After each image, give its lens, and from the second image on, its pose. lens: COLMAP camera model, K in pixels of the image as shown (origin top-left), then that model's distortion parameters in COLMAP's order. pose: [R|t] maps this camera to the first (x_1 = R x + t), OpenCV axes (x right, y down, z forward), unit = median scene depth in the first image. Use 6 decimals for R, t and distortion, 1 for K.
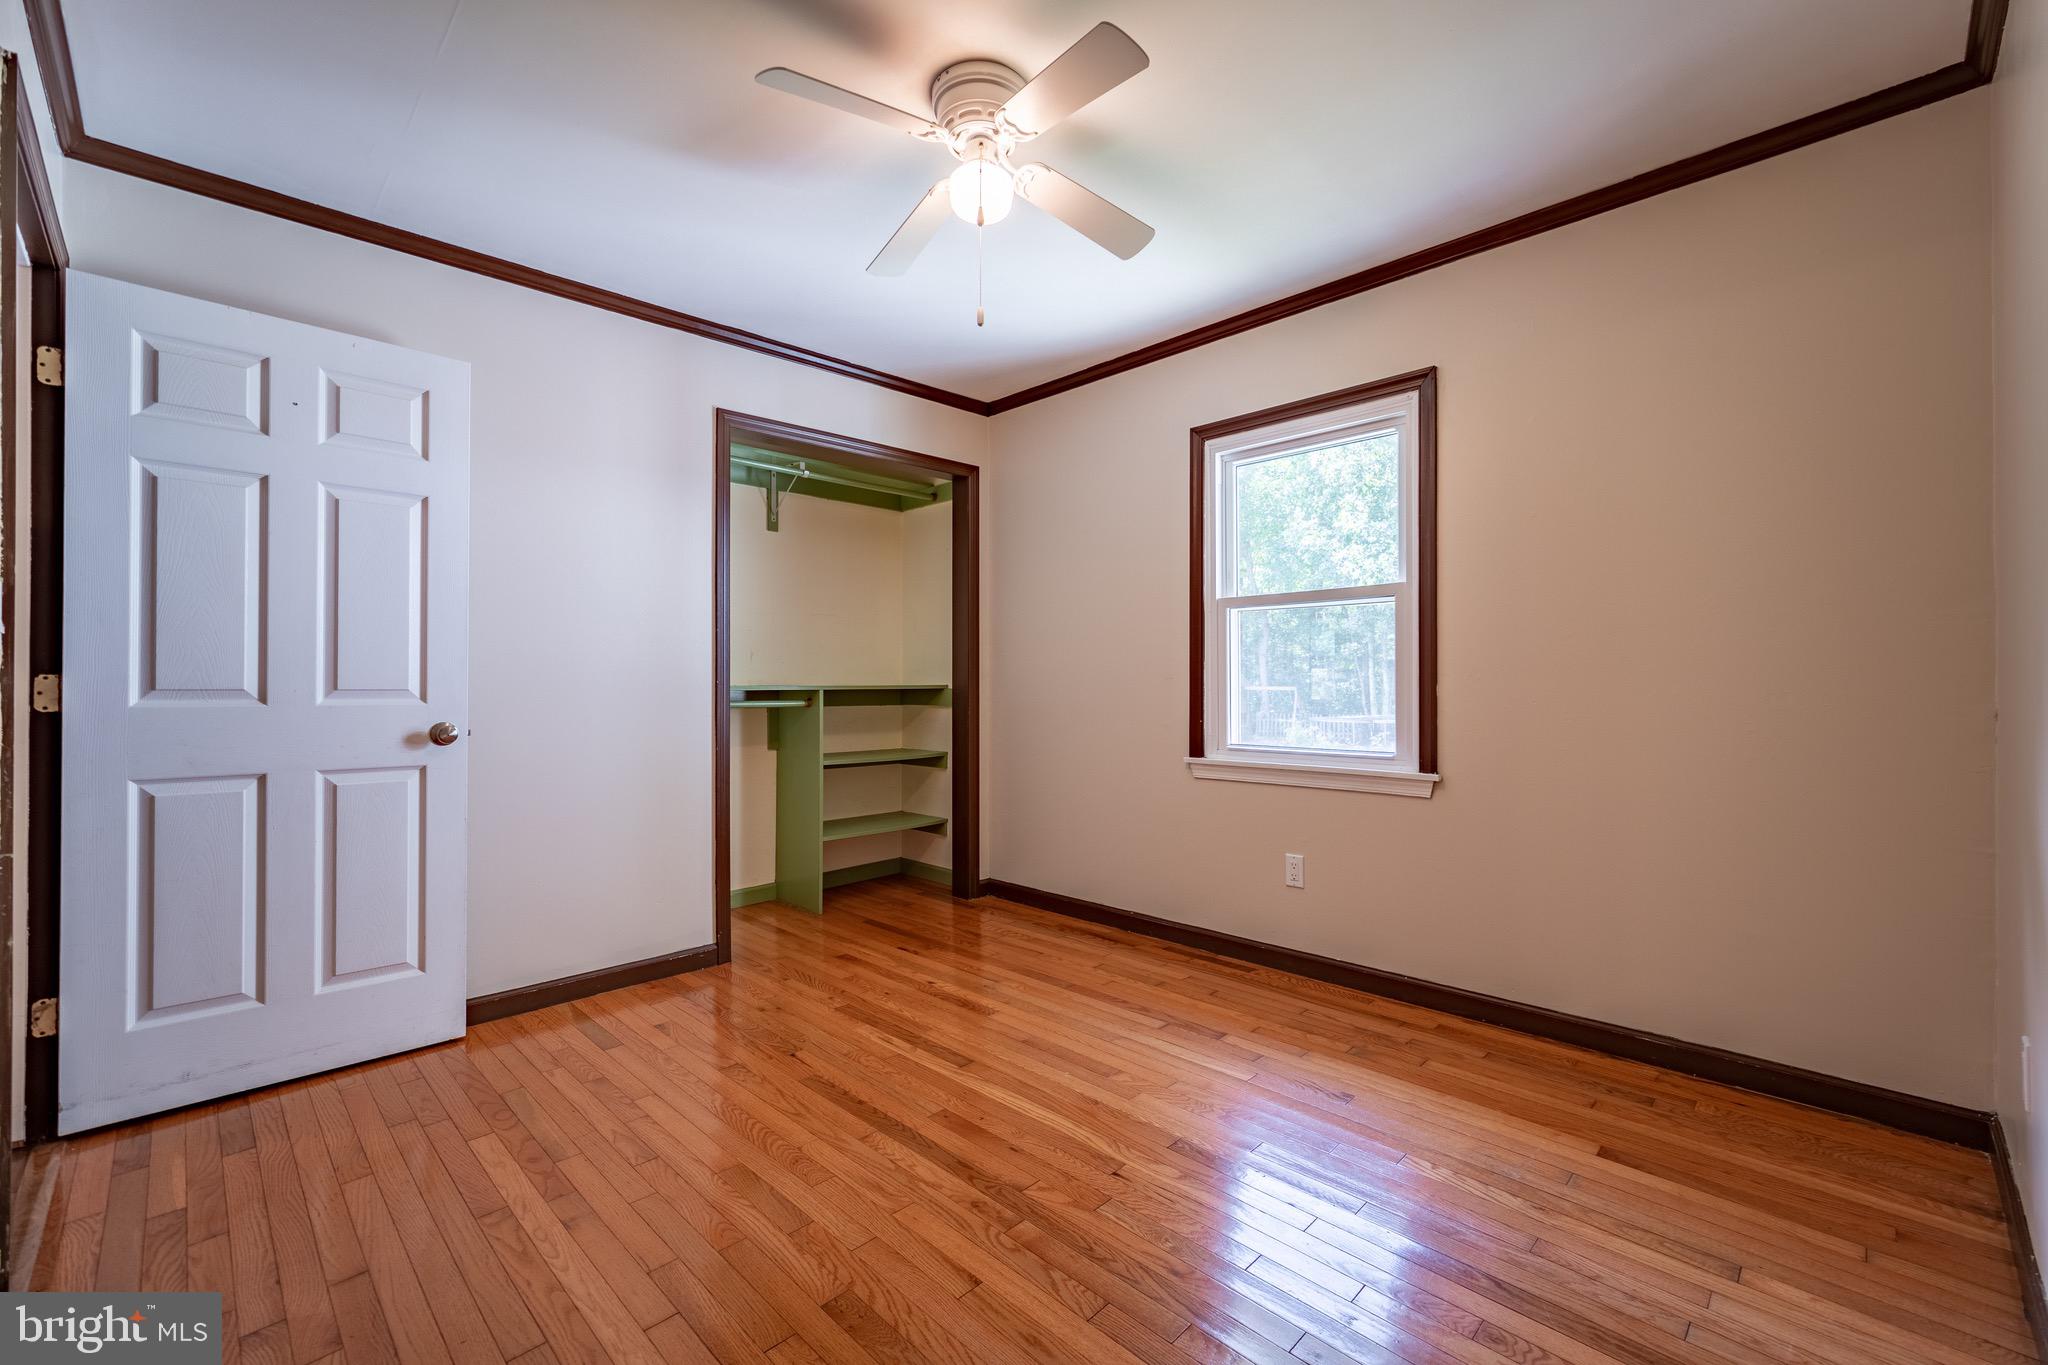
lens RADIAL K [[847.7, 0, 1037.1], [0, 847.7, 680.4], [0, 0, 1]] dist [-0.003002, -0.000276]
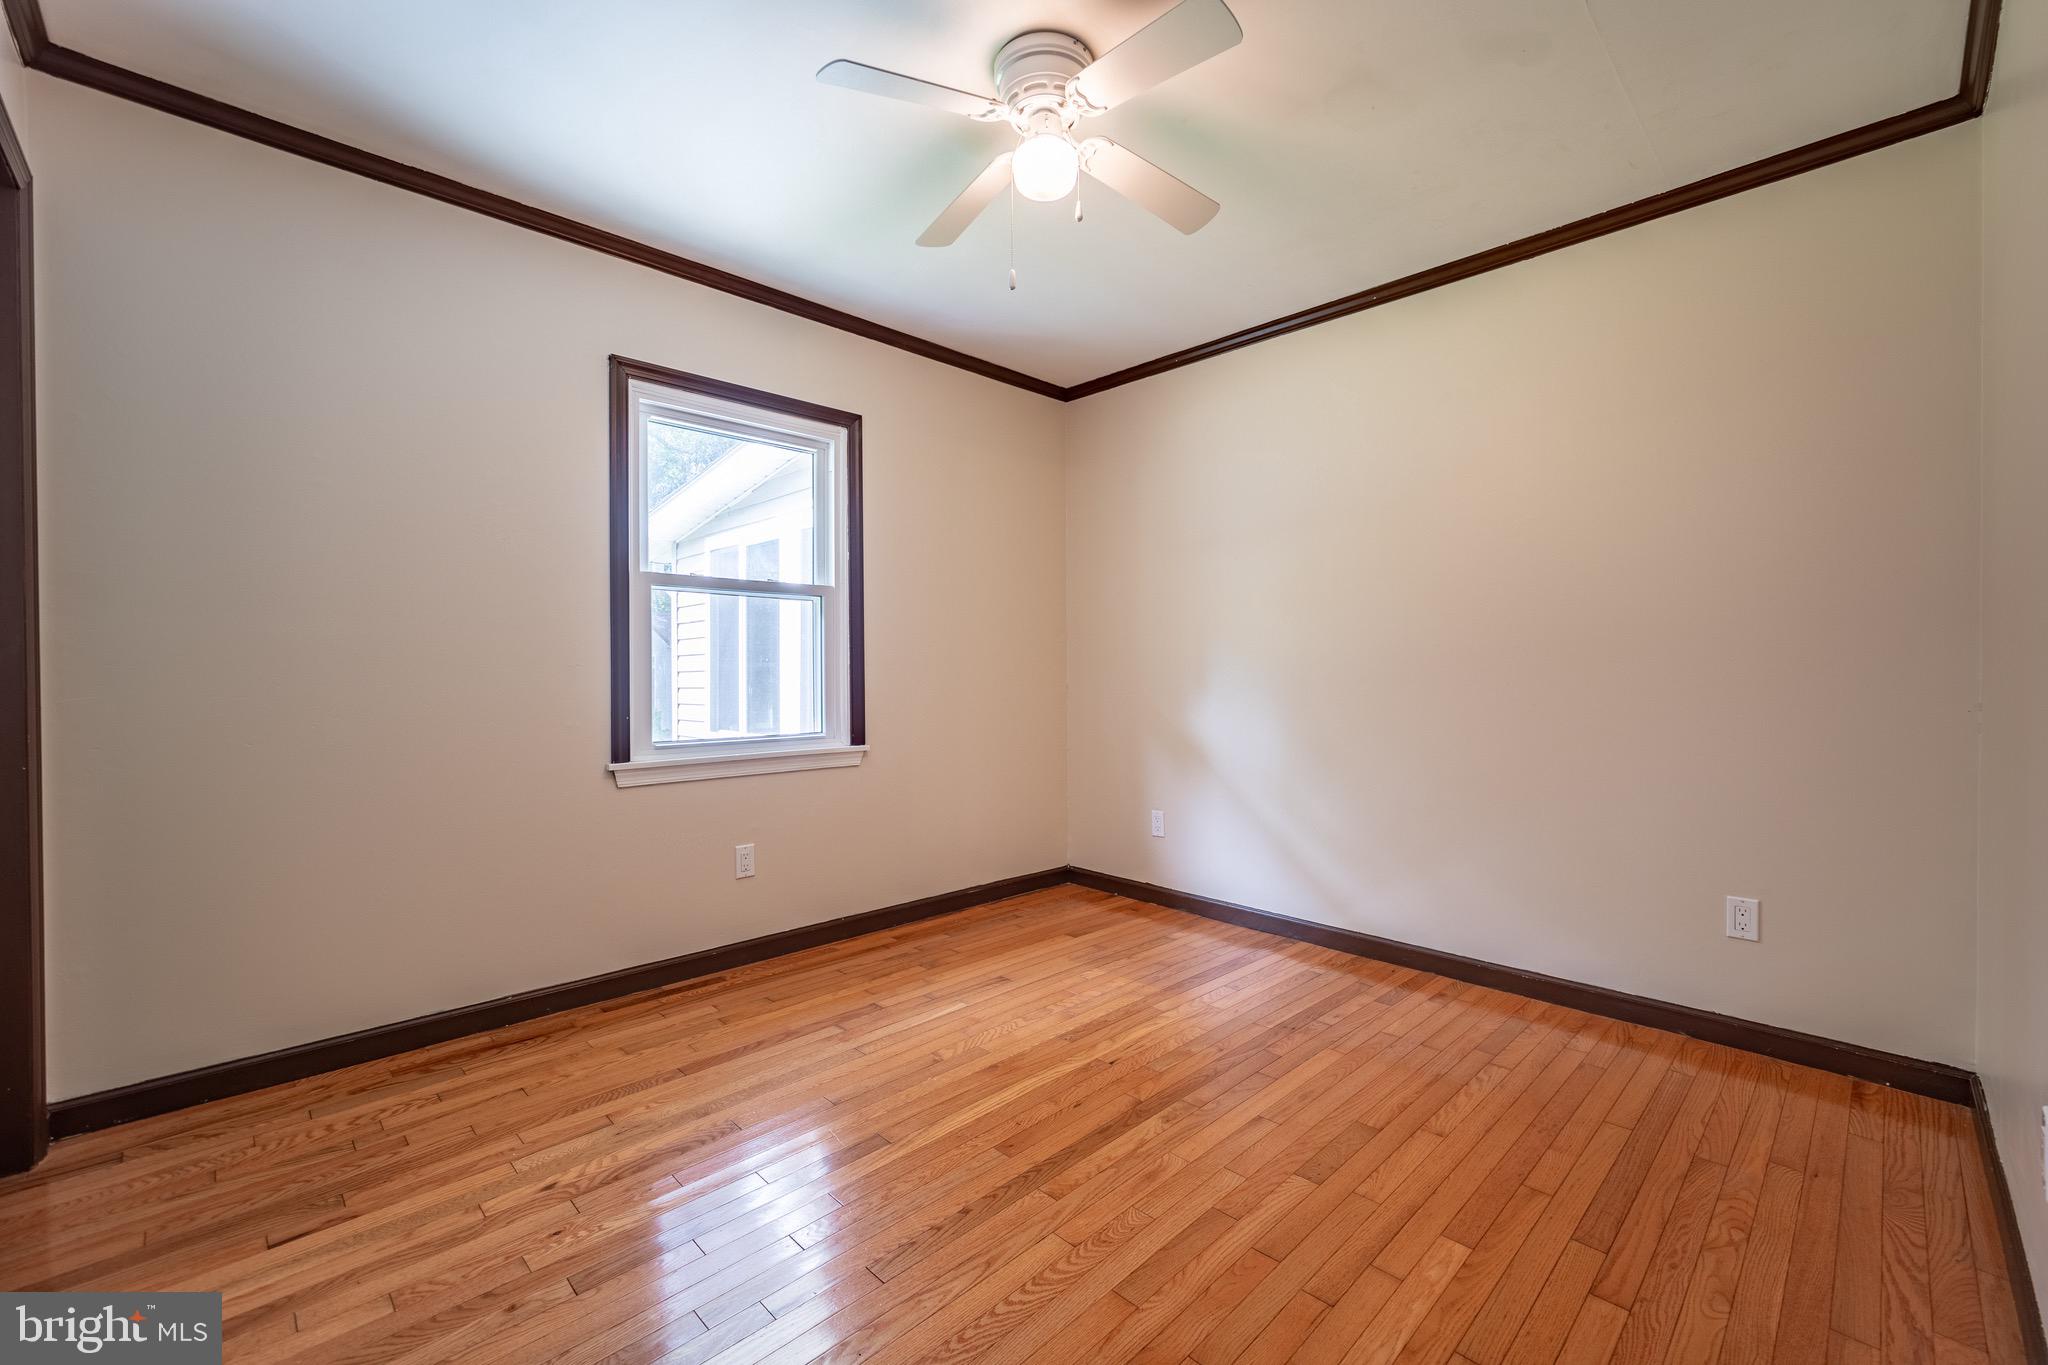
lens RADIAL K [[847.7, 0, 1037.2], [0, 847.7, 679.3], [0, 0, 1]] dist [-0.003002, -0.000276]
pose [[0.012960, -0.004628, 0.999905, -0.729693], [-0.000401, 0.999989, 0.004633, 0.008097], [-0.999916, -0.000461, 0.012958, 0.692282]]
